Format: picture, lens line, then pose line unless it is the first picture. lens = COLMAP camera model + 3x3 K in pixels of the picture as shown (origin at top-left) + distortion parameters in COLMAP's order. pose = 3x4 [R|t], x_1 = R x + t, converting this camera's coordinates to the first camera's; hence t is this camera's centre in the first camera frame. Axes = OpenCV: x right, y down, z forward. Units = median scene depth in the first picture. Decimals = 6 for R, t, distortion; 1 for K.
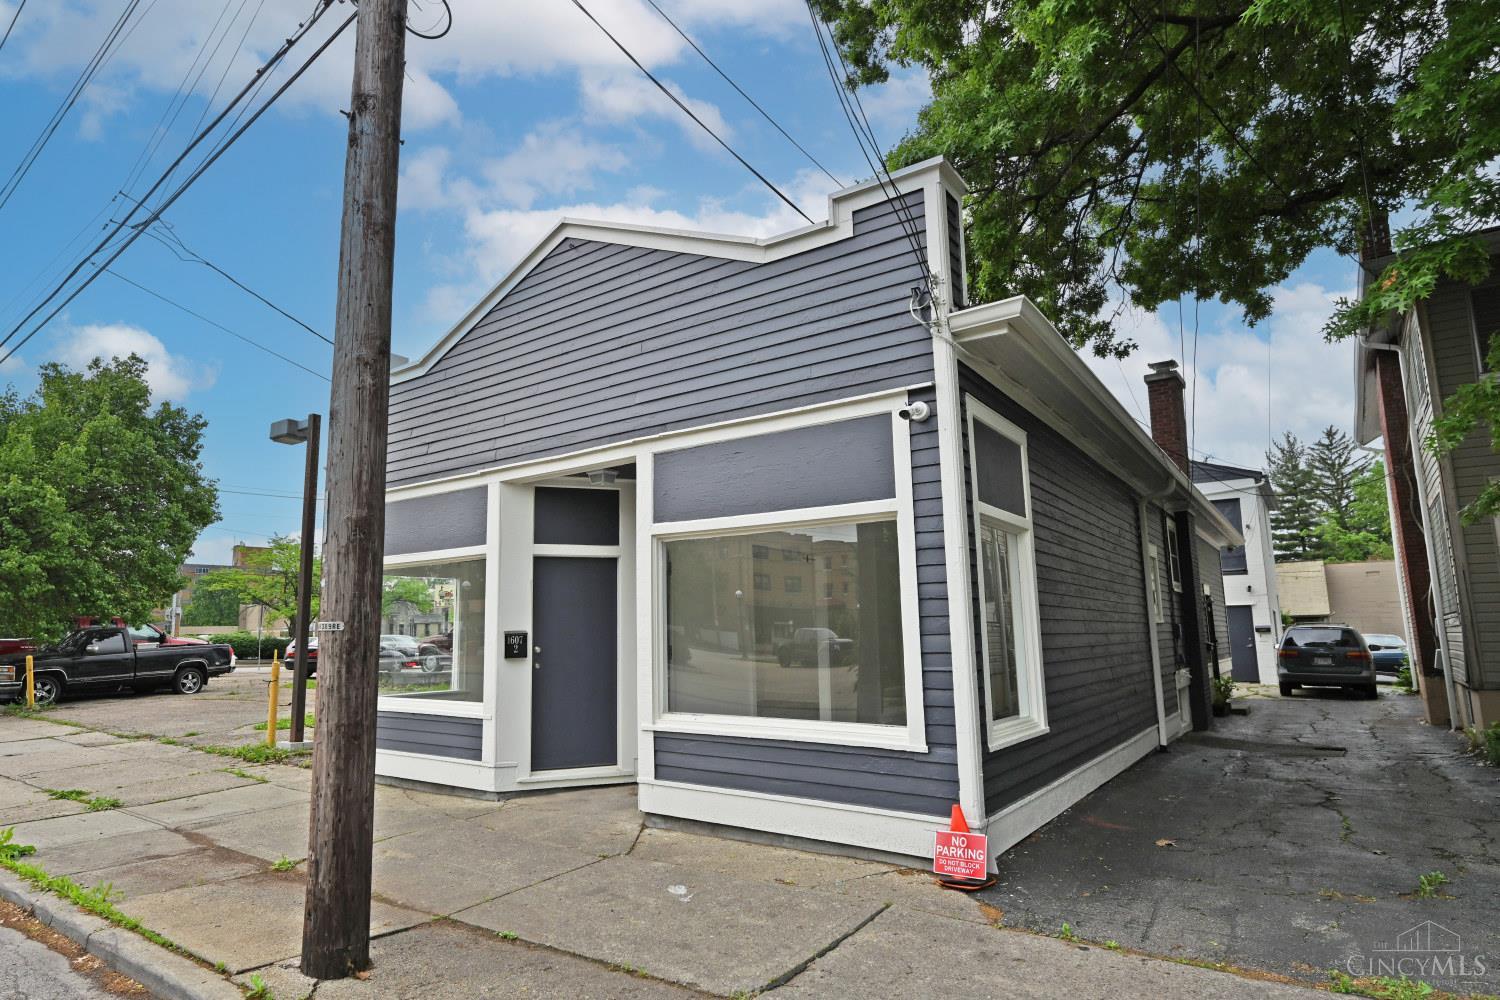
lens RADIAL K [[753.4, 0, 747.7], [0, 753.4, 526.1], [0, 0, 1]] dist [-0.002190, 0.000040]
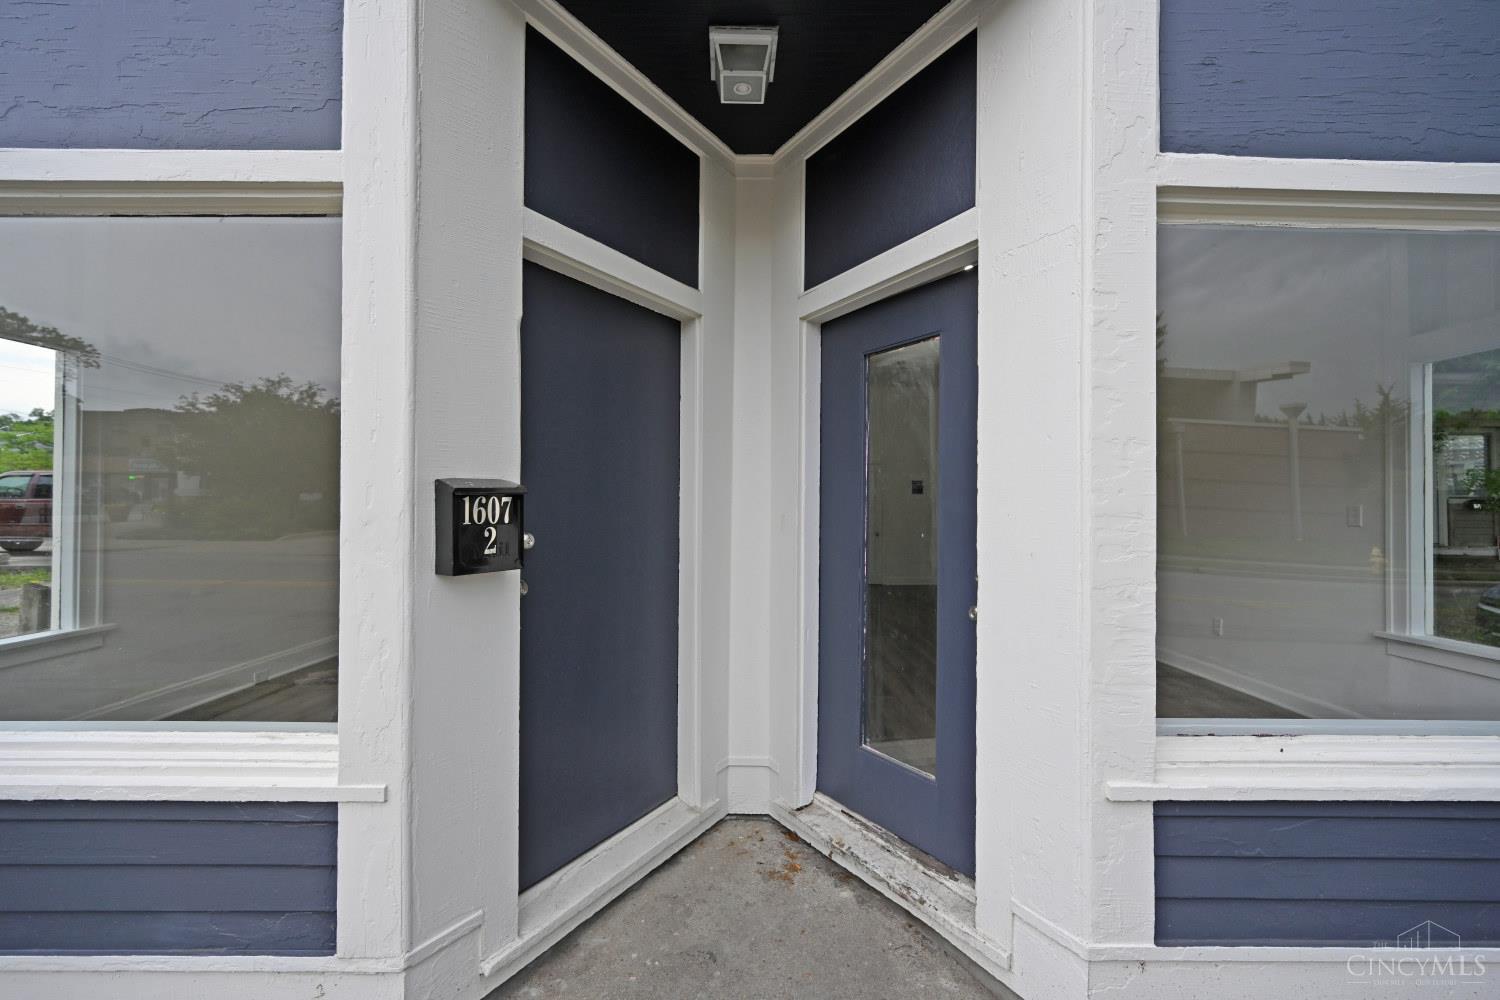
lens RADIAL K [[602.6, 0, 750.0], [0, 602.6, 500.0], [0, 0, 1]] dist [-0.000758, -0.000065]
pose [[0.831394, 0.031990, 0.554763, -0.376905], [-0.097588, 0.991231, 0.089092, 0.125925], [-0.547048, -0.128209, 0.827225, 0.810939]]
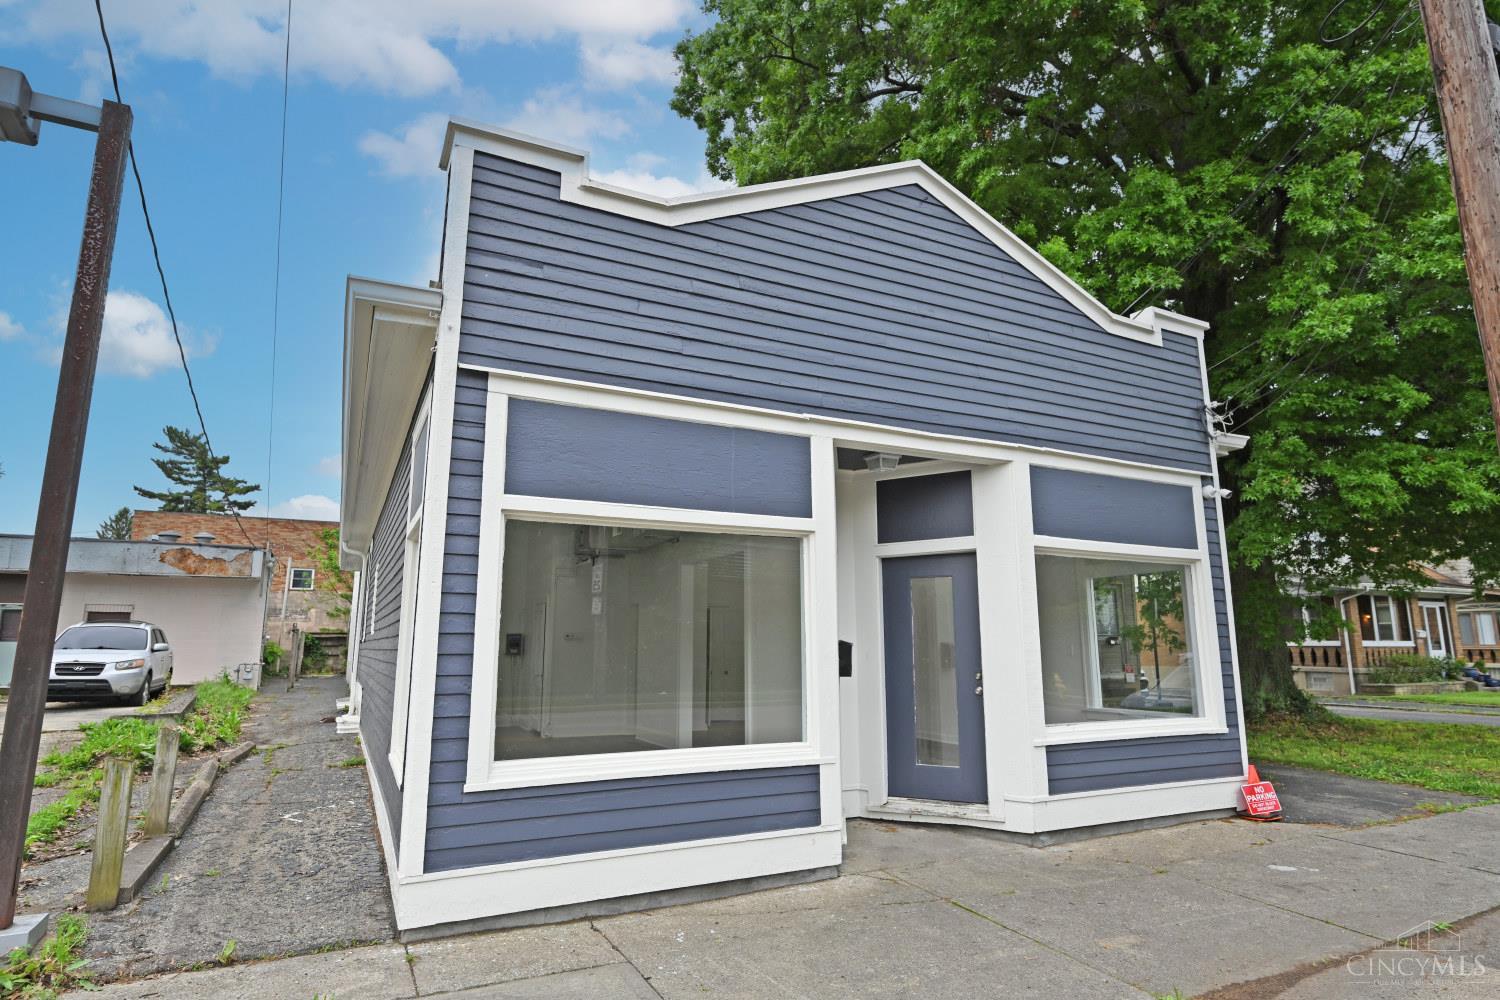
lens RADIAL K [[801.2, 0, 742.5], [0, 801.2, 507.8], [0, 0, 1]] dist [0.003916, 0.001455]
pose [[0.505324, 0.164404, 0.847124, -1.141024], [-0.123130, 0.985376, -0.117786, 0.125039], [-0.854100, -0.044786, 0.518177, 0.731990]]
